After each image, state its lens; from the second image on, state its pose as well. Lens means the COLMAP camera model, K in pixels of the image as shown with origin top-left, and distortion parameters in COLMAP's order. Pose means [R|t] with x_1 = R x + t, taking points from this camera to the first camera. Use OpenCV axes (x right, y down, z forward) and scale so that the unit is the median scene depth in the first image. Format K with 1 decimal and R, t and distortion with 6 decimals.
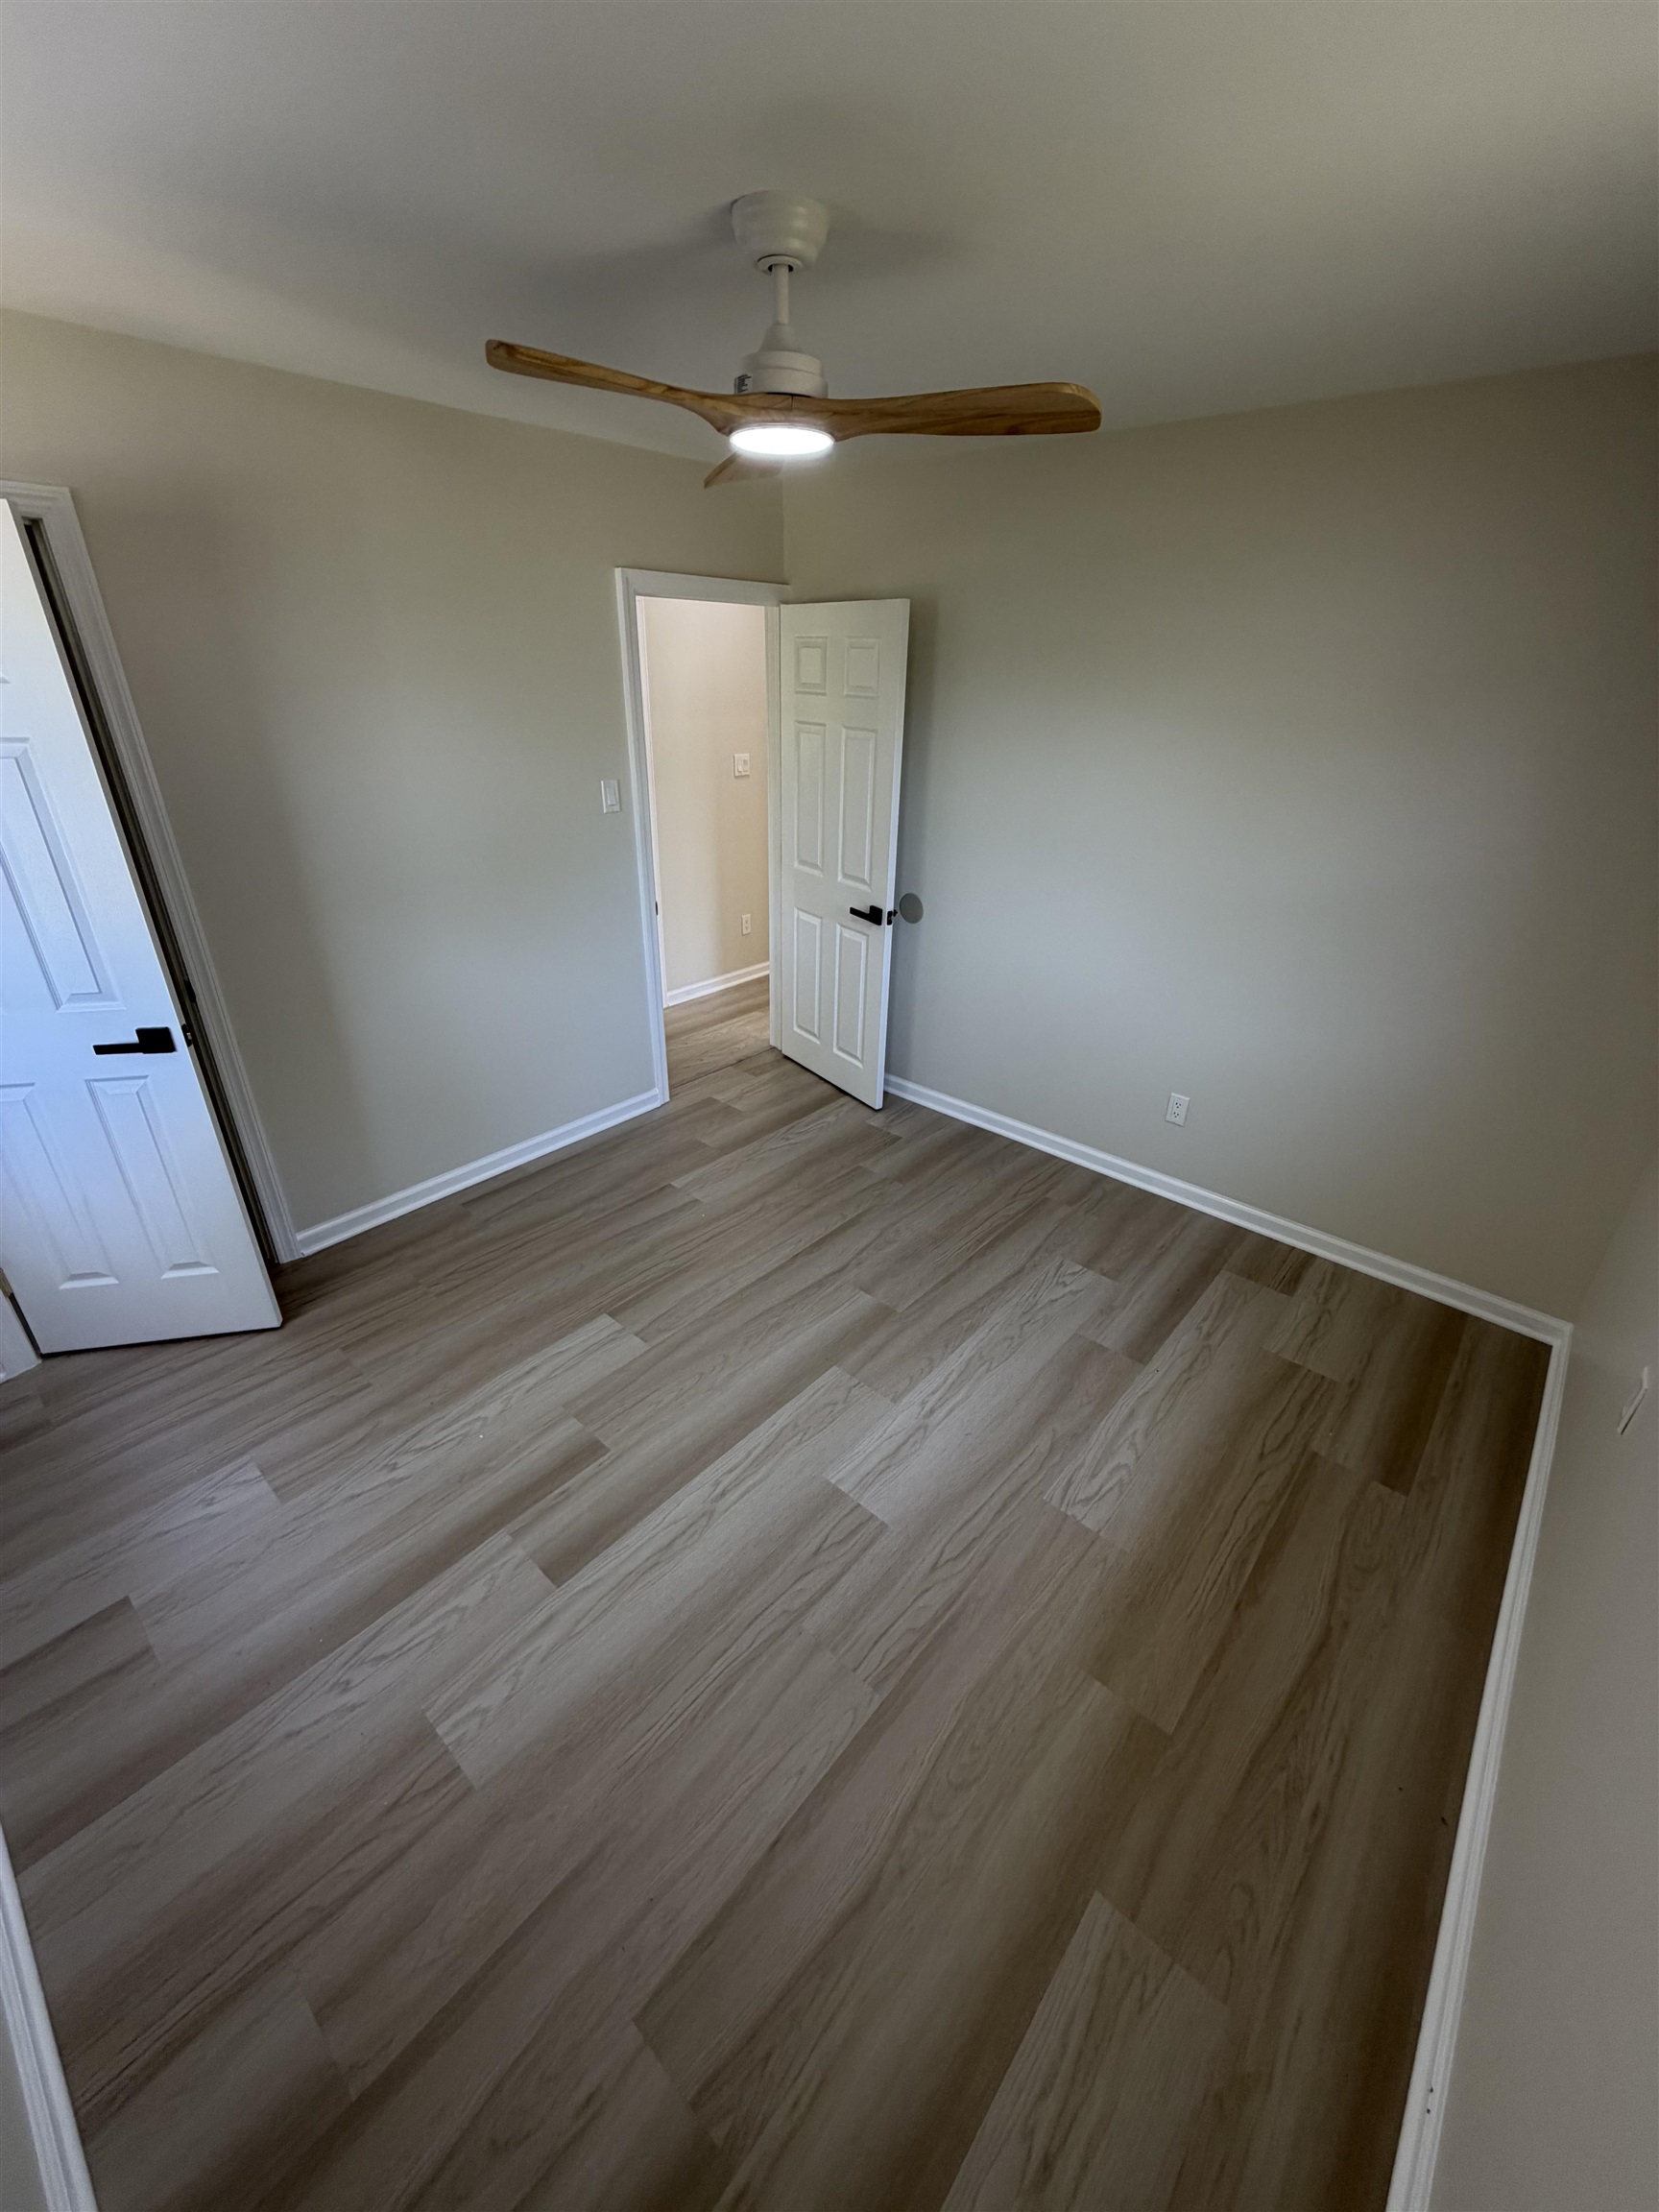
lens RADIAL K [[885.4, 0, 828.1], [0, 885.4, 1095.1], [0, 0, 1]] dist [0.002337, -0.000169]
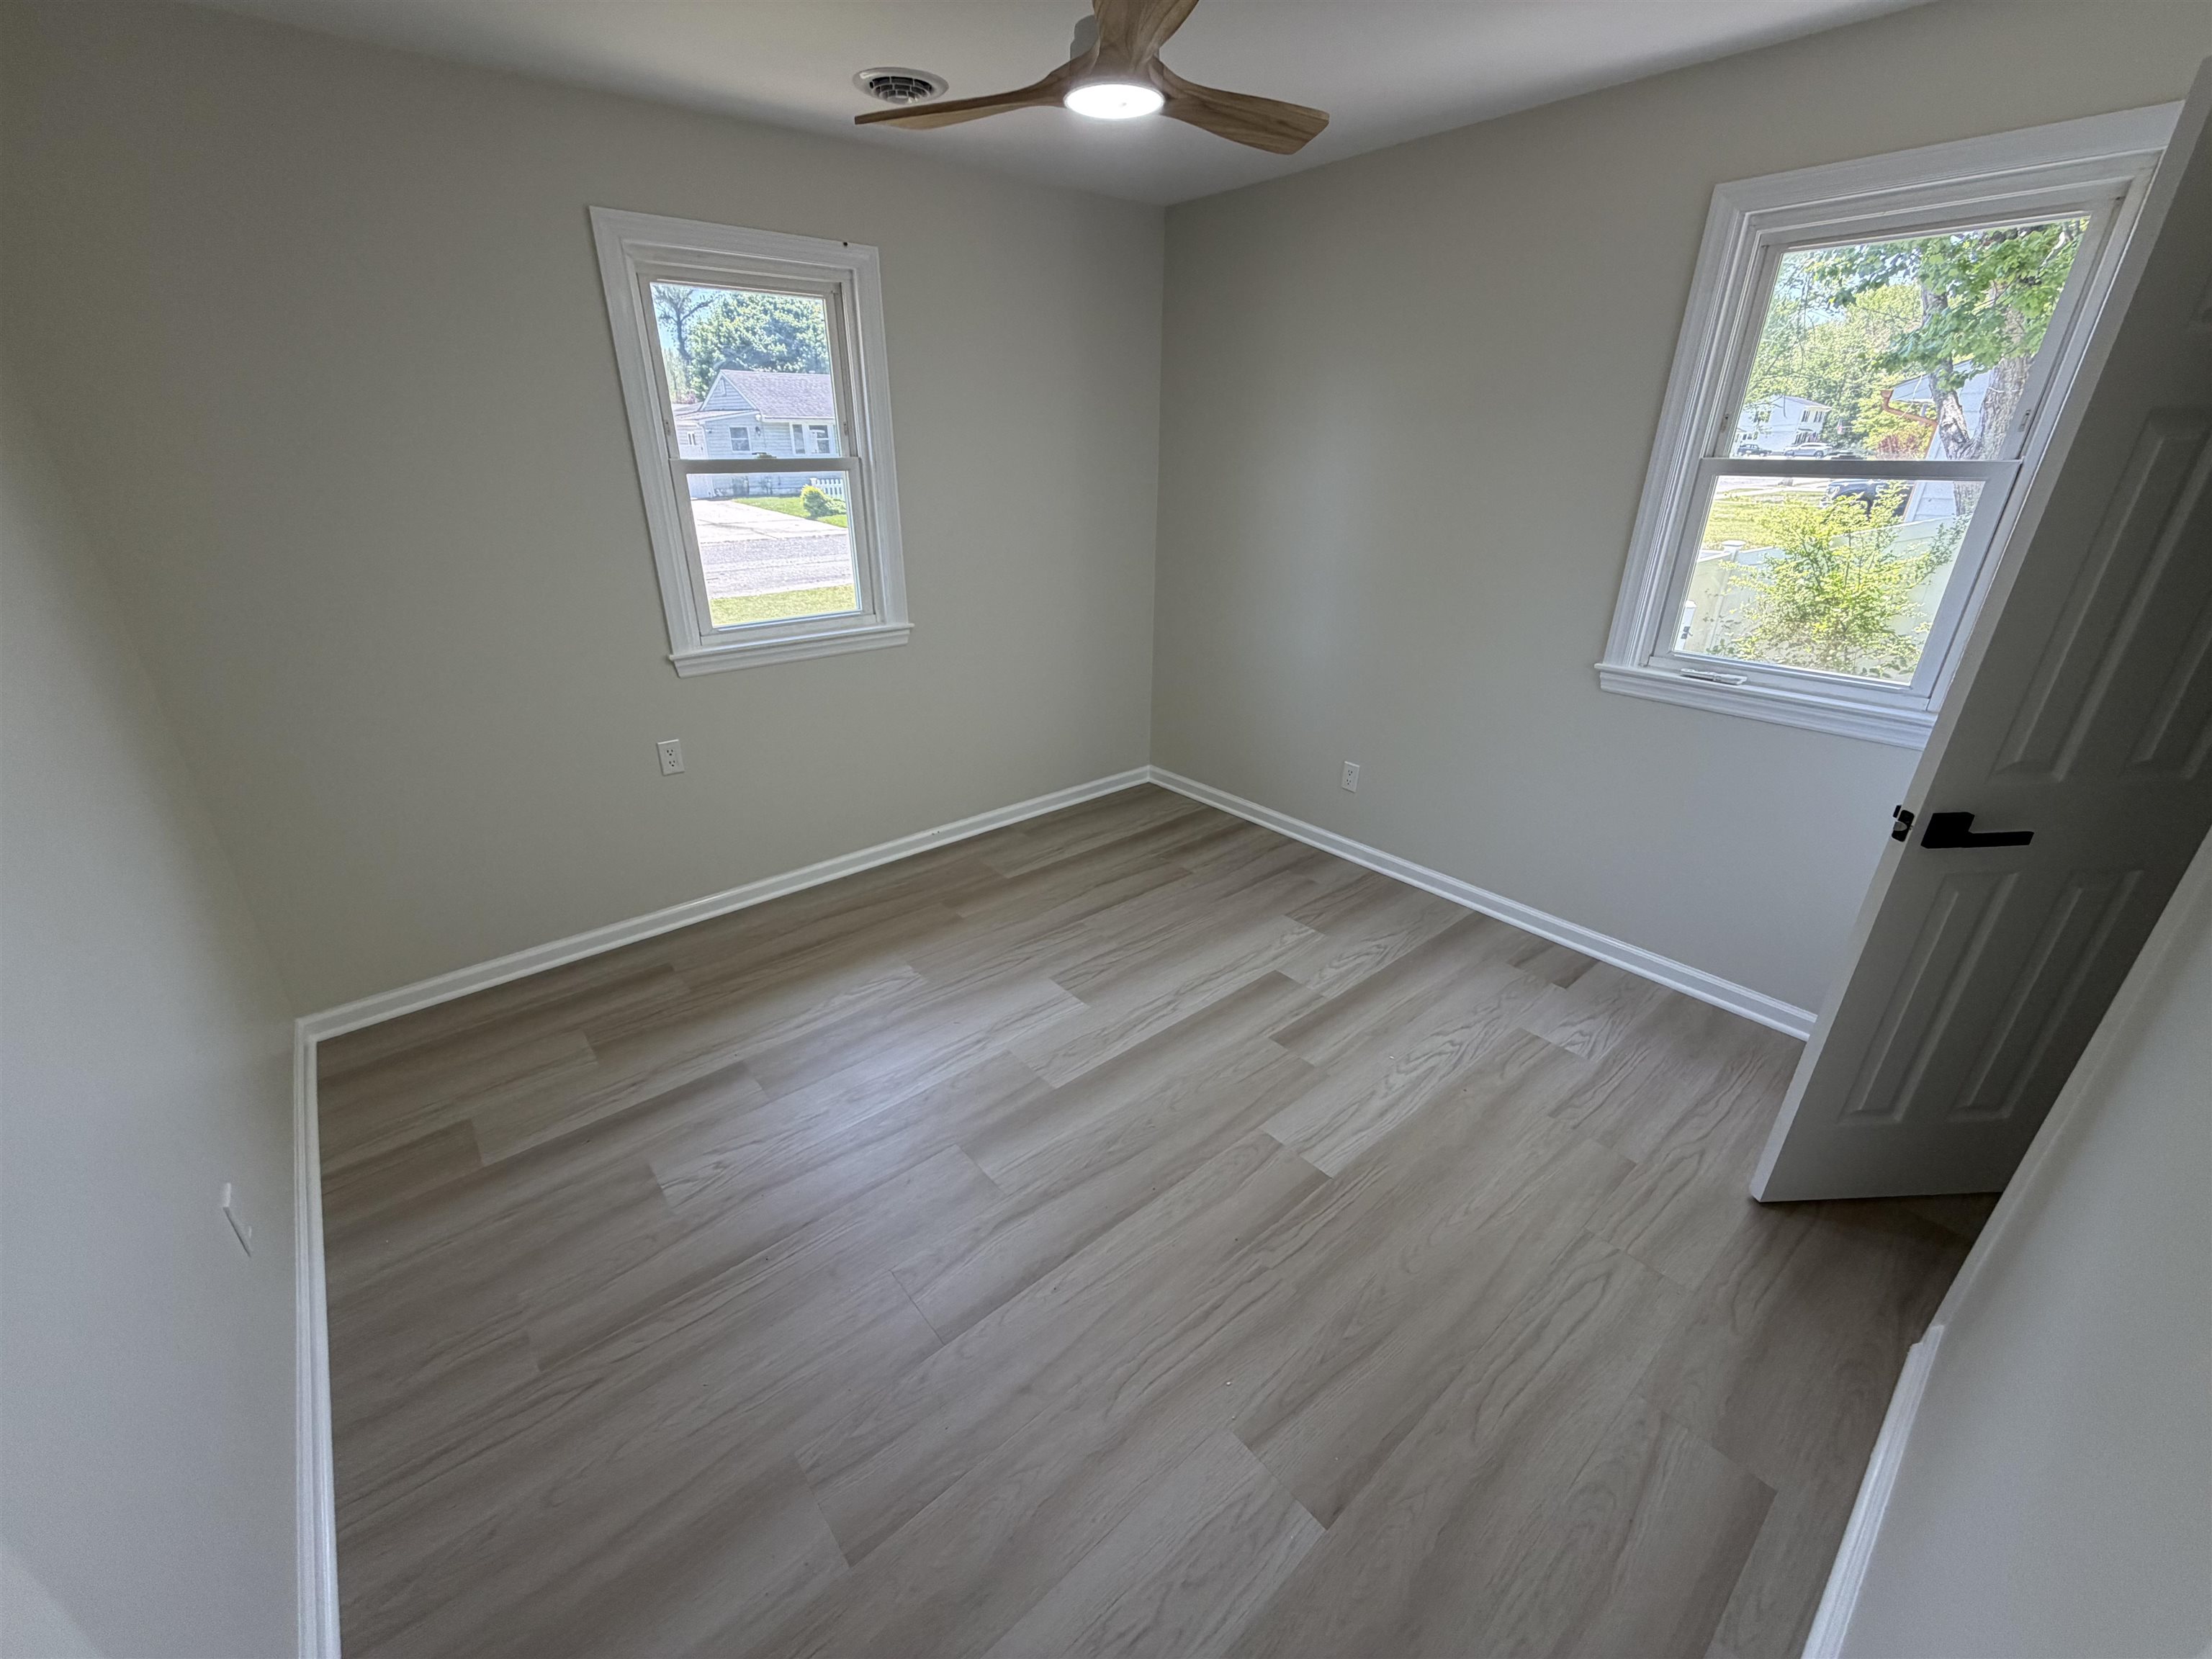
lens RADIAL K [[885.4, 0, 1098.8], [0, 885.4, 827.2], [0, 0, 1]] dist [0.002337, -0.000169]
pose [[-0.989334, -0.072056, 0.126591, -0.148017], [0.049465, 0.651237, 0.757260, -0.630969], [-0.137006, 0.755446, -0.640727, 1.499999]]
